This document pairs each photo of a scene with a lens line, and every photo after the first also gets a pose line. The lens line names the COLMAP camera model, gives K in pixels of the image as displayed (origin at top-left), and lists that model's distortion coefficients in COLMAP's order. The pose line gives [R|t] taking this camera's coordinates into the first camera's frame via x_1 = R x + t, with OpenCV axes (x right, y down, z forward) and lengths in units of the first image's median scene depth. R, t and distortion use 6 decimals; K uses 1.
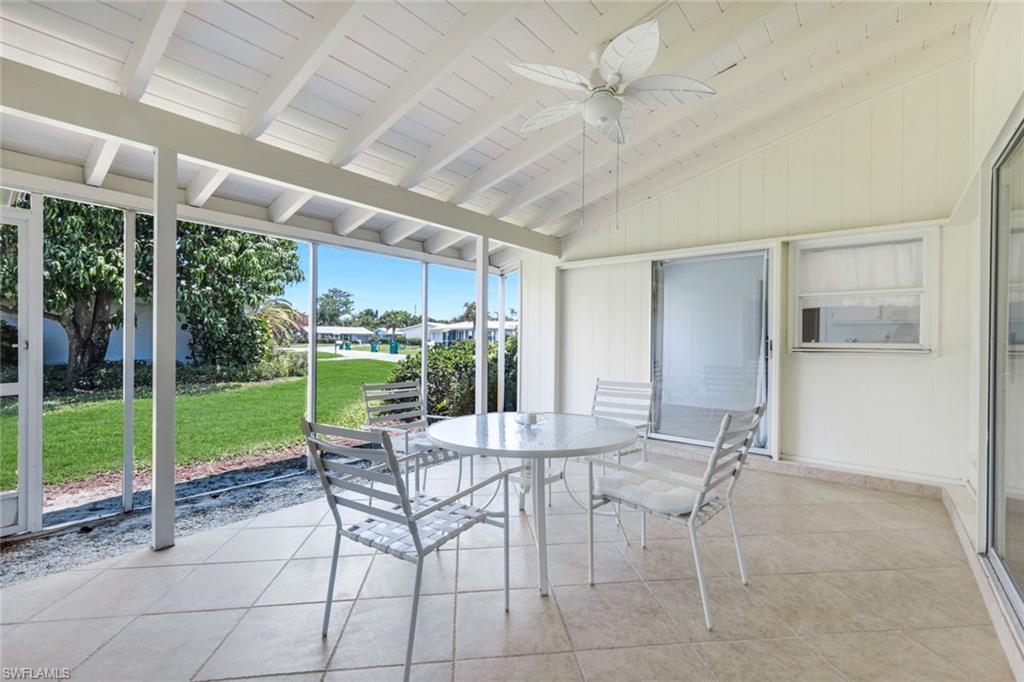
lens RADIAL K [[451.9, 0, 508.9], [0, 451.9, 339.3], [0, 0, 1]] dist [0.002368, 0.000033]
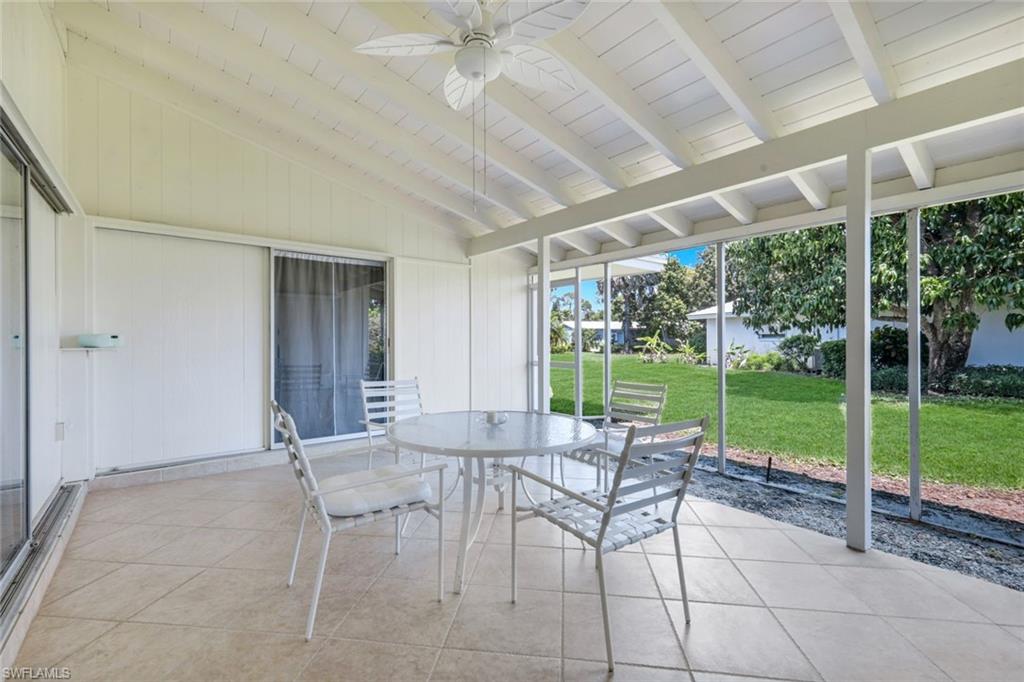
lens RADIAL K [[451.9, 0, 508.9], [0, 451.9, 339.3], [0, 0, 1]] dist [0.002368, 0.000033]
pose [[-0.229746, -0.002576, -0.973247, 0.247894], [-0.004476, 0.999989, -0.001590, 0.000115], [0.973240, 0.003991, -0.229755, 0.308079]]
